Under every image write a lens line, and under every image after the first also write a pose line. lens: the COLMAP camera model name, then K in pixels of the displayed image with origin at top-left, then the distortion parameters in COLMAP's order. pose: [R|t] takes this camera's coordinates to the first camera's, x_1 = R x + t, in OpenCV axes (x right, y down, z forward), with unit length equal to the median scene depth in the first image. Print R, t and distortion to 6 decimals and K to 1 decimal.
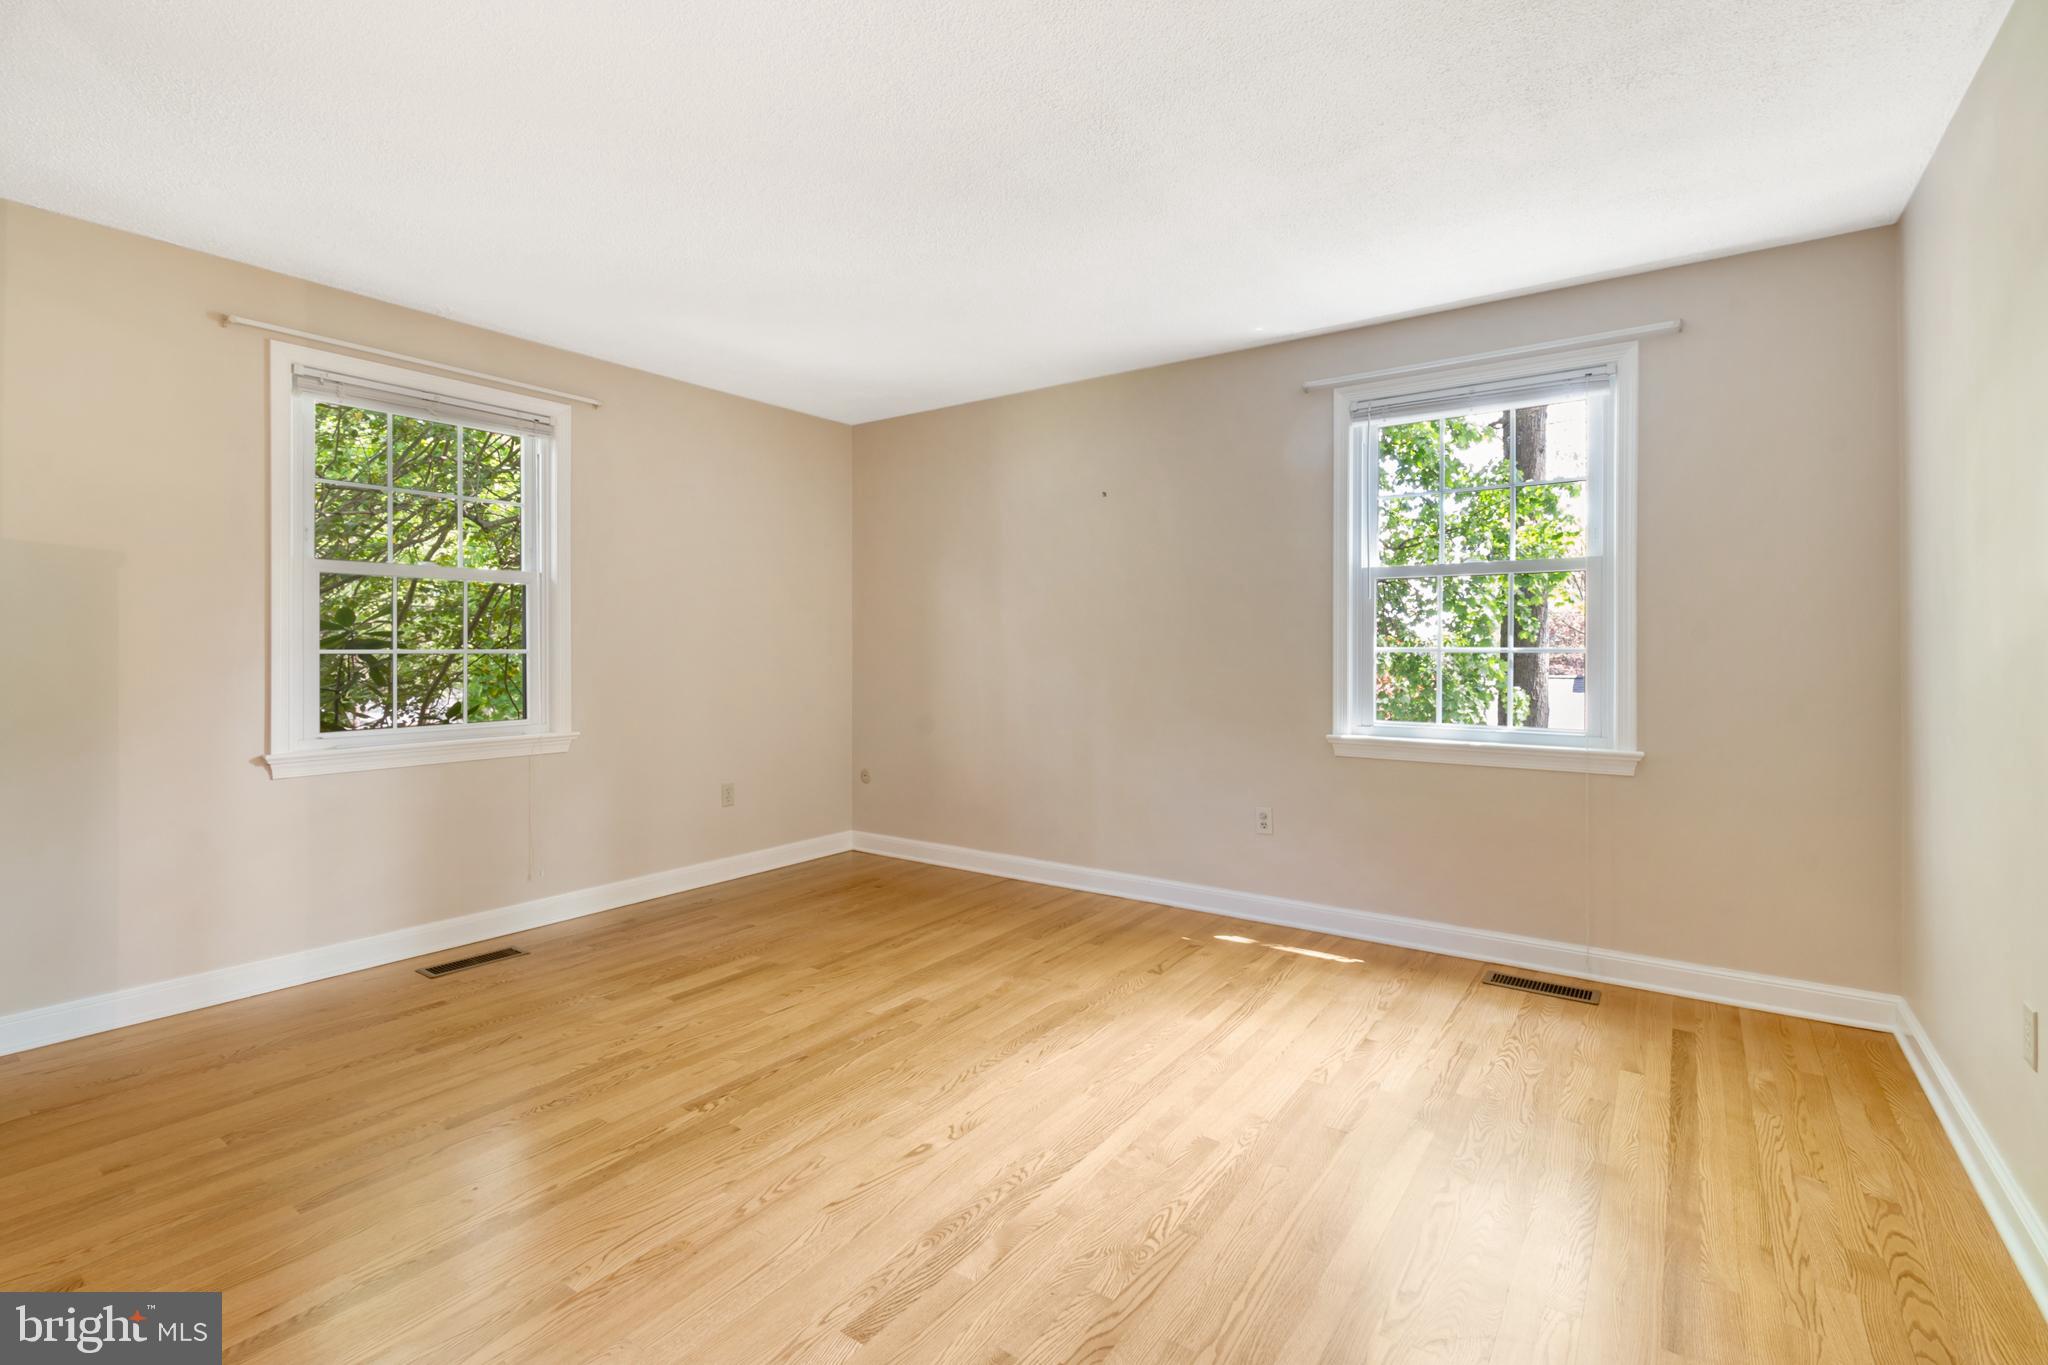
lens RADIAL K [[914.1, 0, 1034.6], [0, 914.1, 675.5], [0, 0, 1]] dist [-0.001739, -0.000903]
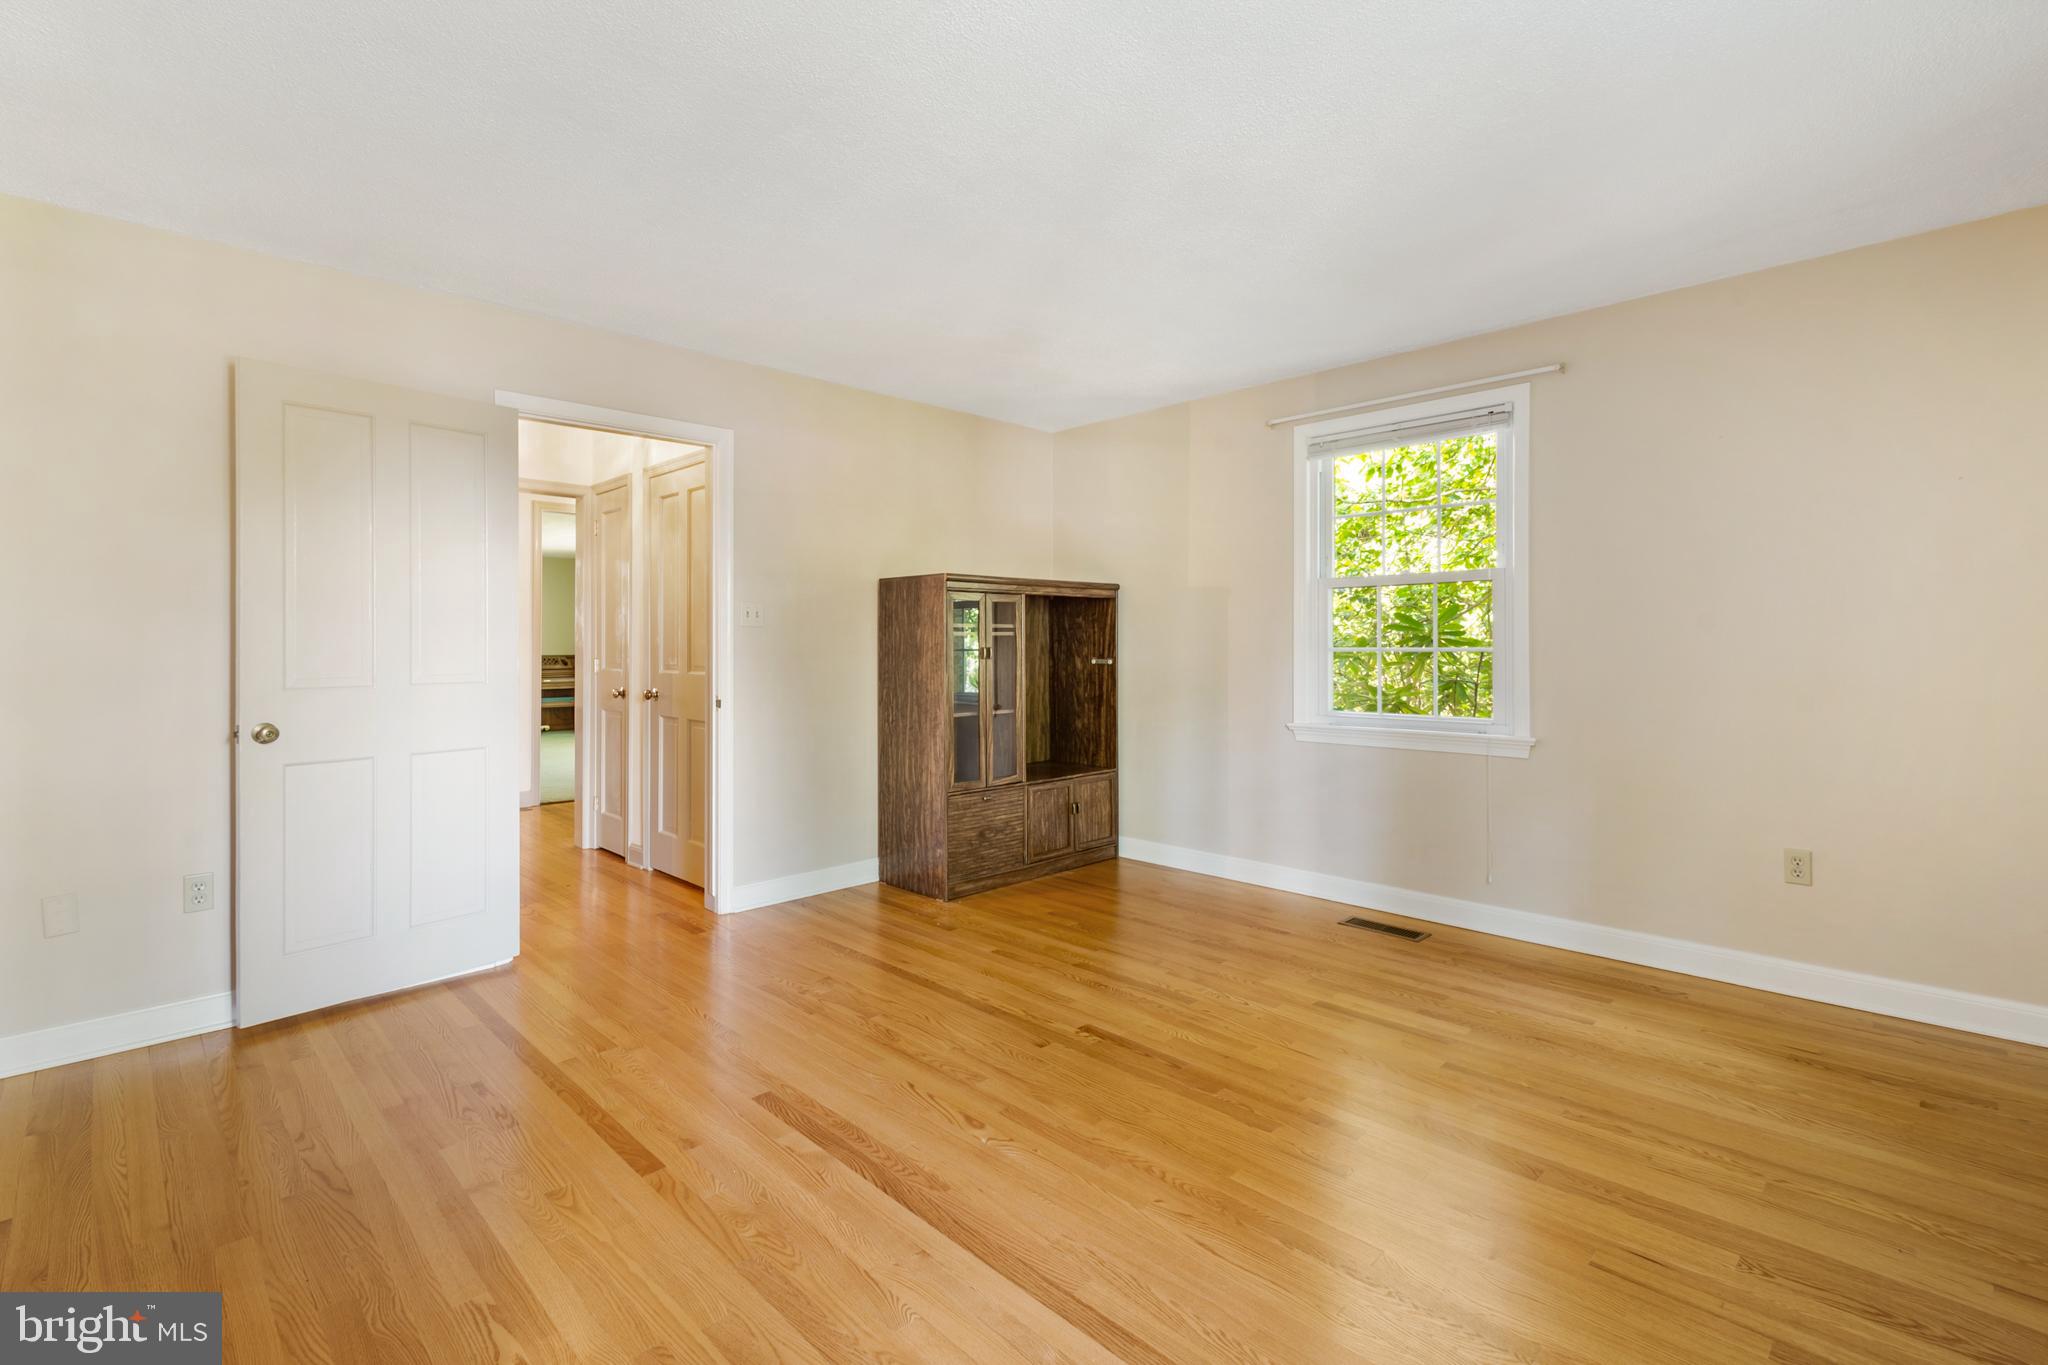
lens RADIAL K [[917.8, 0, 1023.8], [0, 917.8, 648.2], [0, 0, 1]] dist [0.000597, -0.000047]
pose [[-0.168677, 0.003869, -0.985664, 0.669918], [-0.026744, 0.999606, 0.008501, -0.029890], [0.985309, 0.027794, -0.168507, 0.897656]]
